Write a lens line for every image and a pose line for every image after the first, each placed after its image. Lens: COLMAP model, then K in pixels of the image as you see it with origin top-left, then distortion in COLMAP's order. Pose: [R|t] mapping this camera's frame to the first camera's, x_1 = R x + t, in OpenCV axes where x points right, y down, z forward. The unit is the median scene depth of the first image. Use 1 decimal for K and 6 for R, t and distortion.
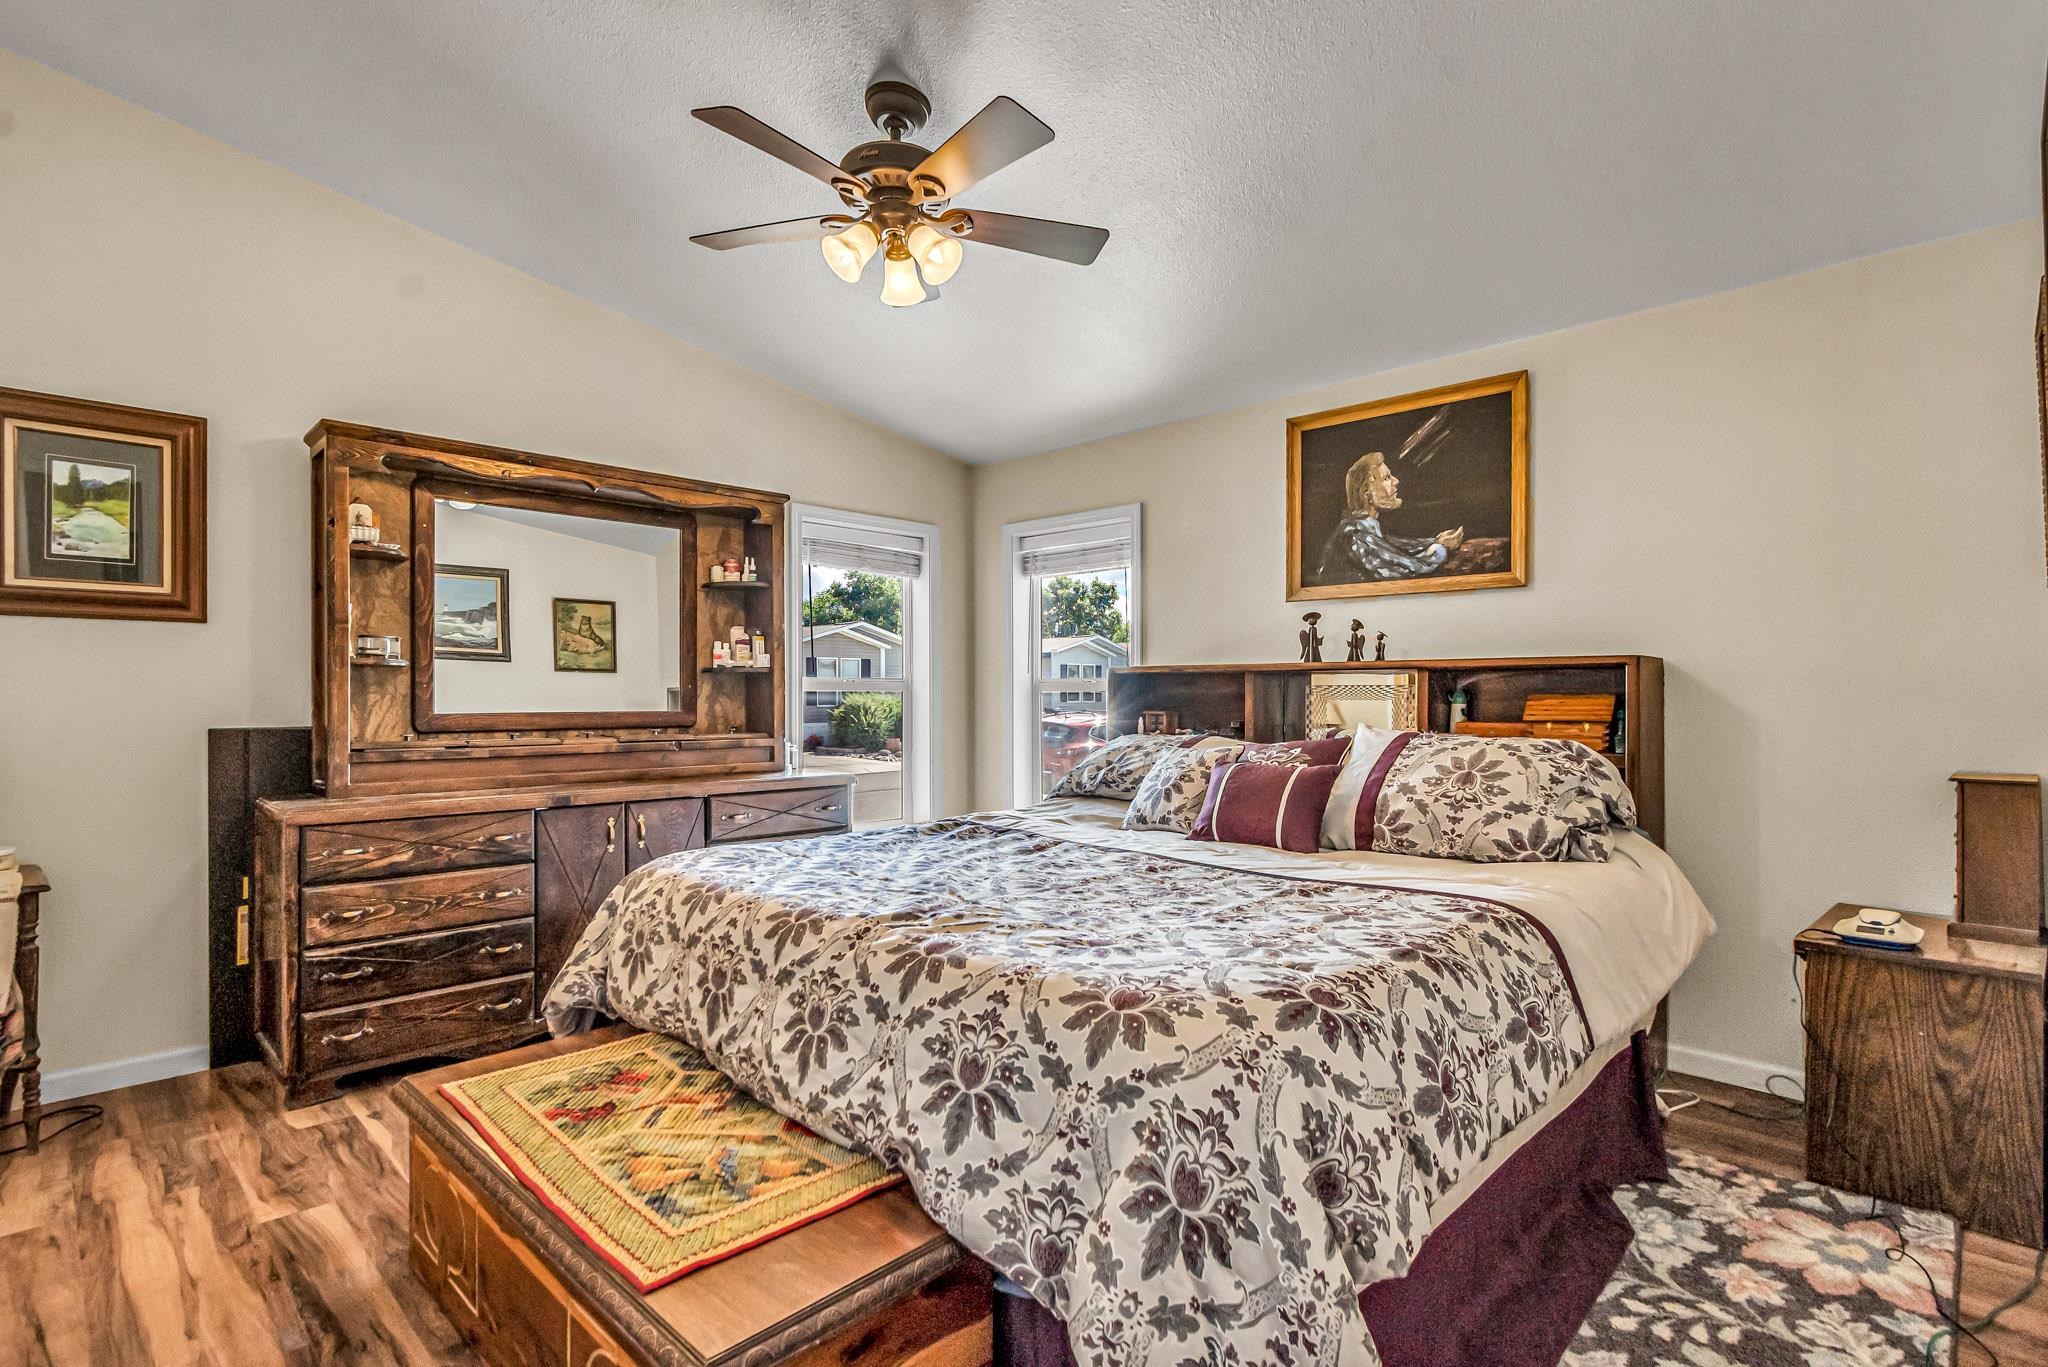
lens RADIAL K [[979.9, 0, 1028.5], [0, 979.9, 673.8], [0, 0, 1]] dist [0.003428, -0.003359]
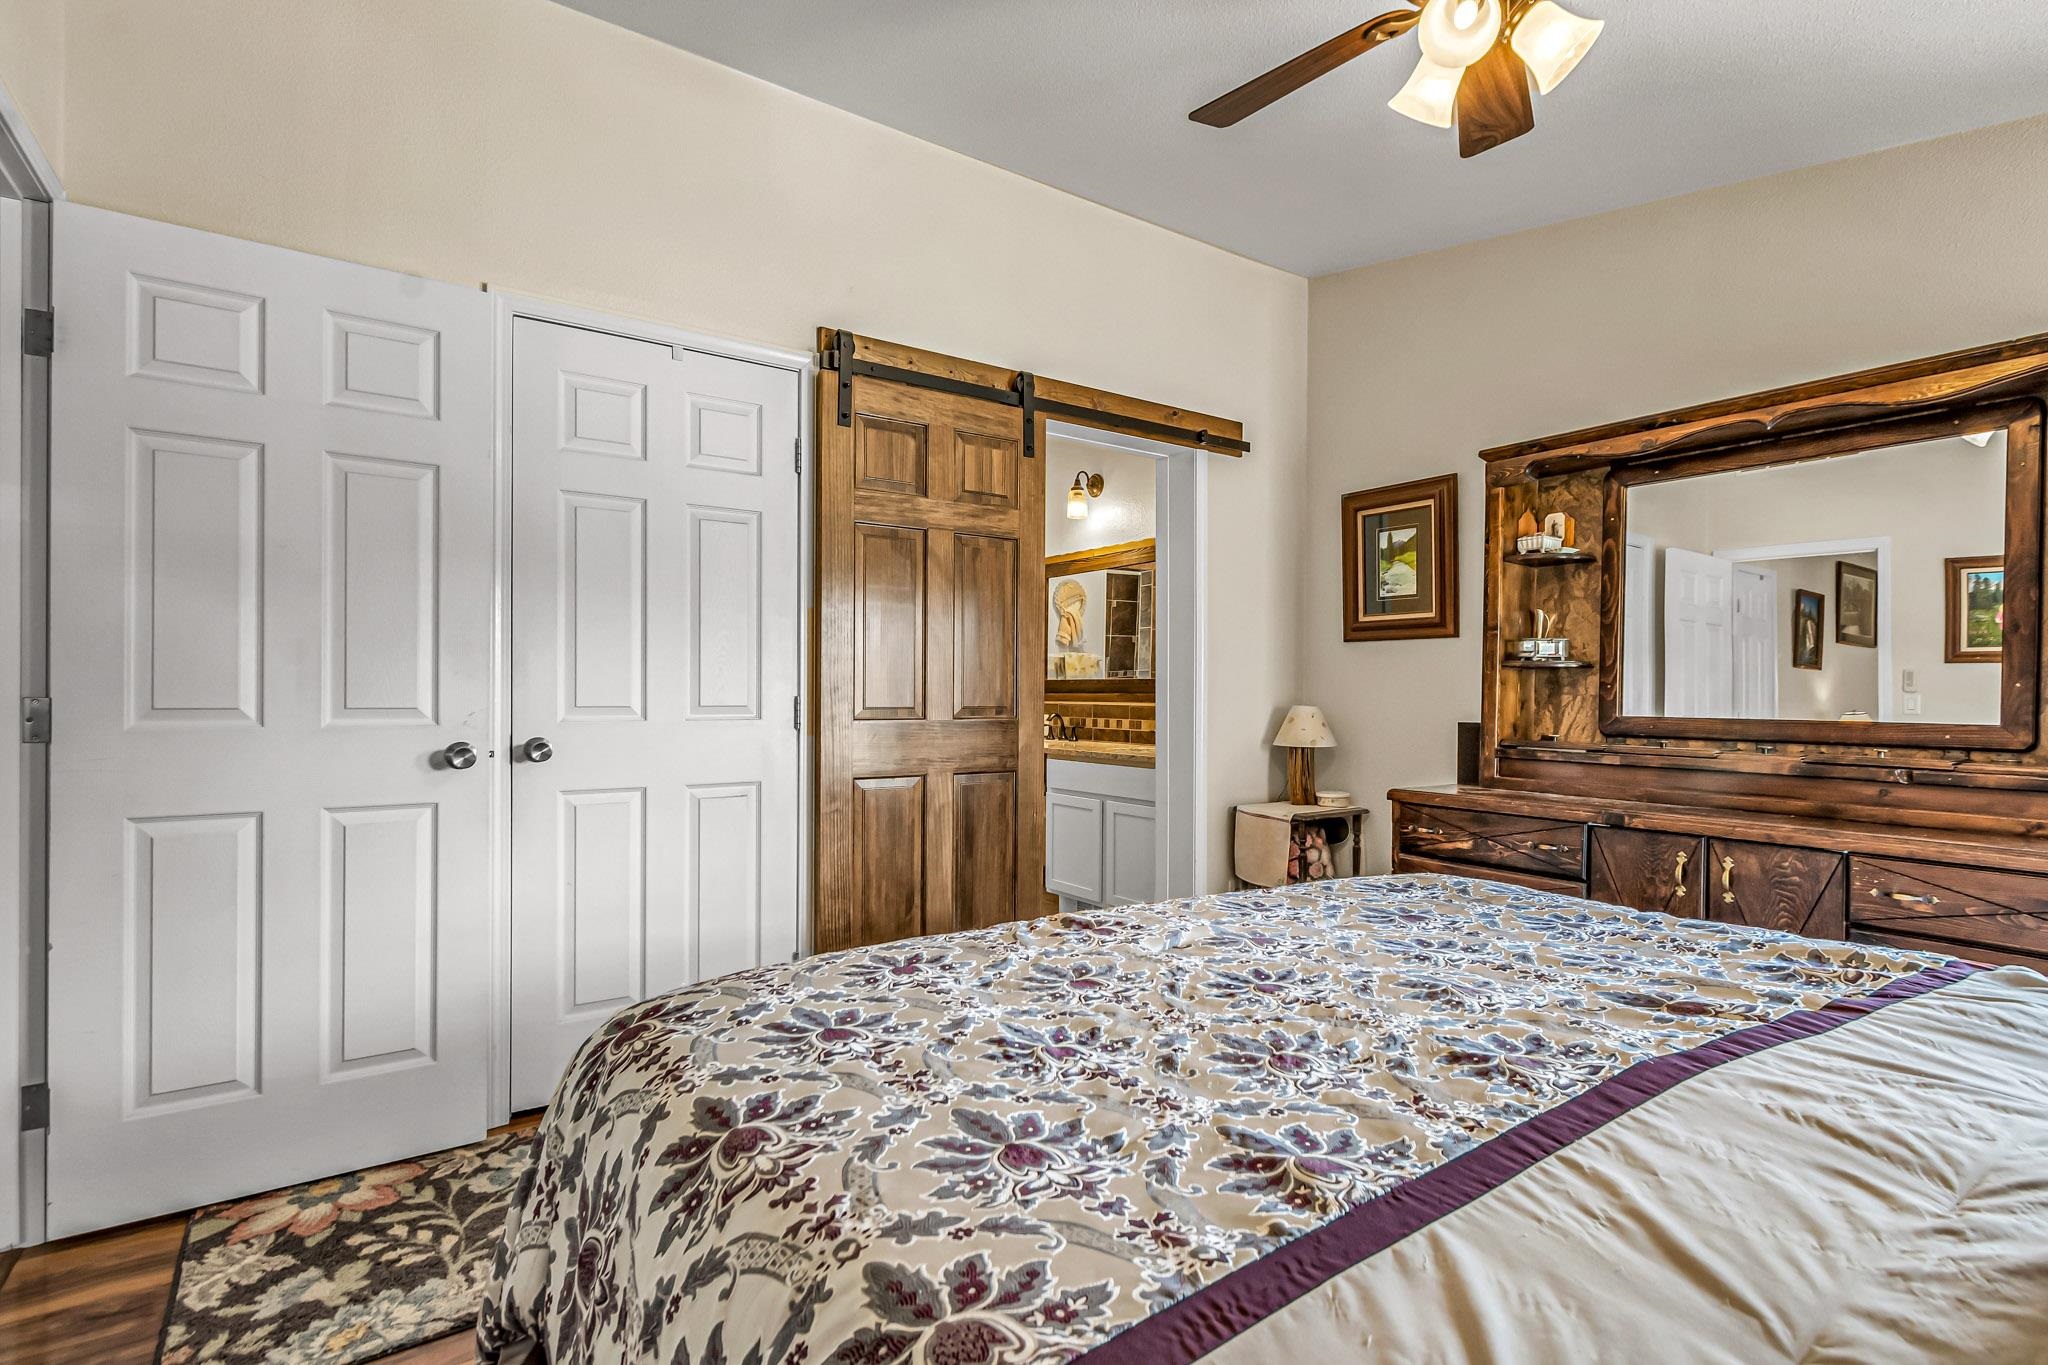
lens RADIAL K [[979.9, 0, 1028.0], [0, 979.9, 696.0], [0, 0, 1]] dist [0.003428, -0.003359]
pose [[-0.187177, 0.007349, -0.982299, 0.473376], [0.020875, 0.999776, 0.003502, 0.006920], [0.982104, -0.019850, -0.187289, 0.667063]]
